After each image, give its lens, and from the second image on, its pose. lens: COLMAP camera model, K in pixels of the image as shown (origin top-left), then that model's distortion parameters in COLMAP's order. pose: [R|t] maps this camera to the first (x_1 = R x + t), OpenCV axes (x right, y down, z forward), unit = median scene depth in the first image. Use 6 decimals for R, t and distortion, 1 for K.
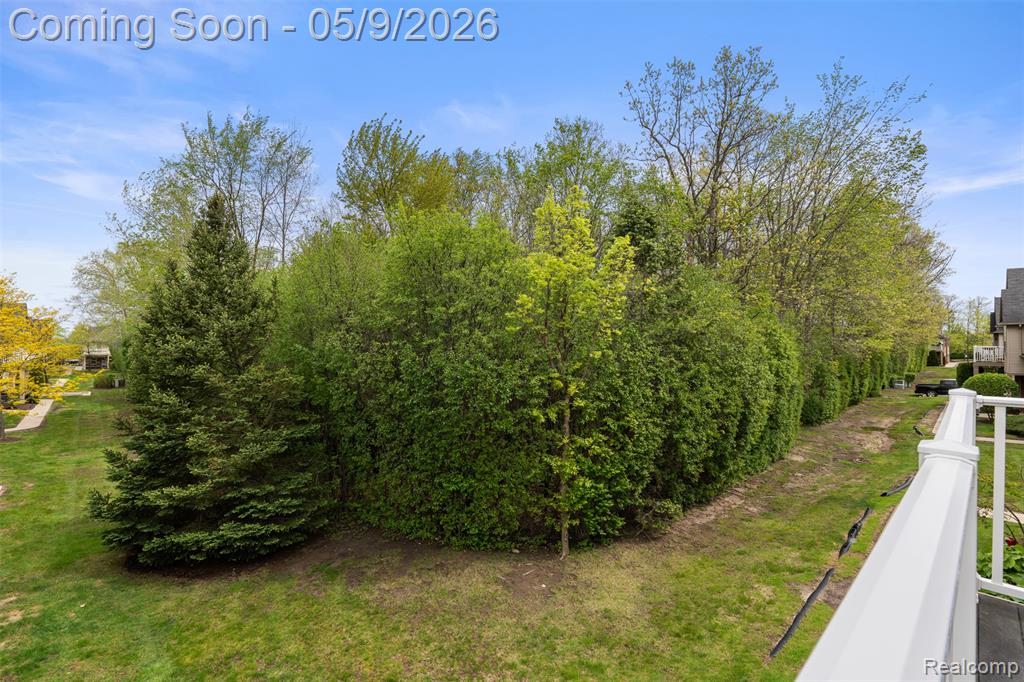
lens RADIAL K [[449.2, 0, 520.6], [0, 449.2, 337.9], [0, 0, 1]] dist [-0.009023, 0.002503]
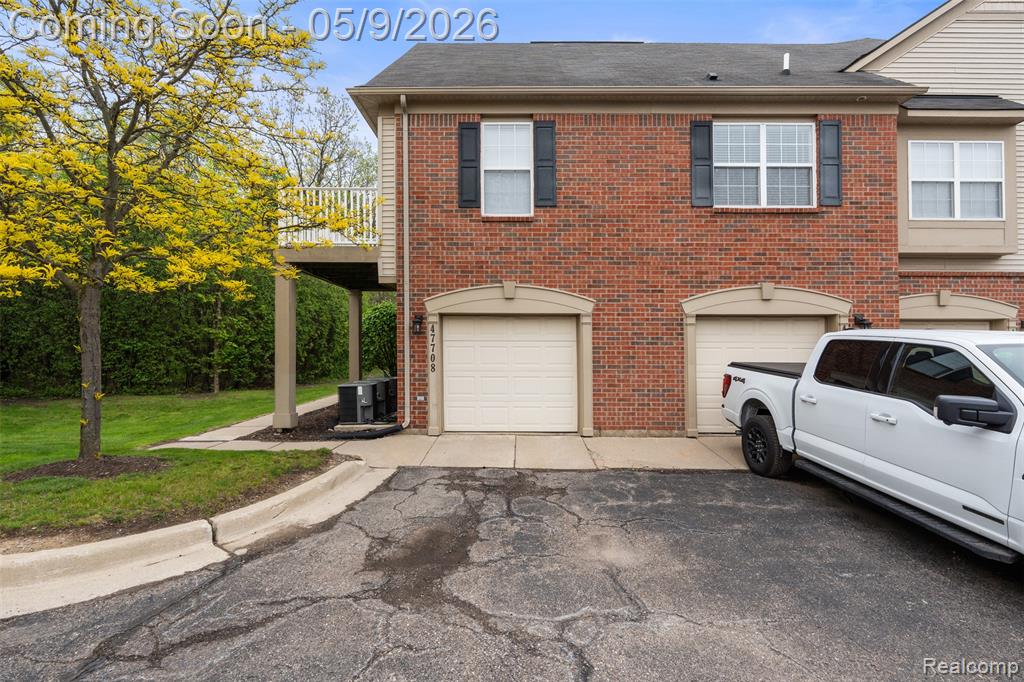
lens RADIAL K [[449.2, 0, 514.4], [0, 449.2, 334.7], [0, 0, 1]] dist [-0.009023, 0.002503]
pose [[0.690772, 0.008888, 0.723018, -0.686929], [-0.004114, 0.999957, -0.008362, 0.621382], [-0.723061, 0.002801, 0.690779, -1.840304]]
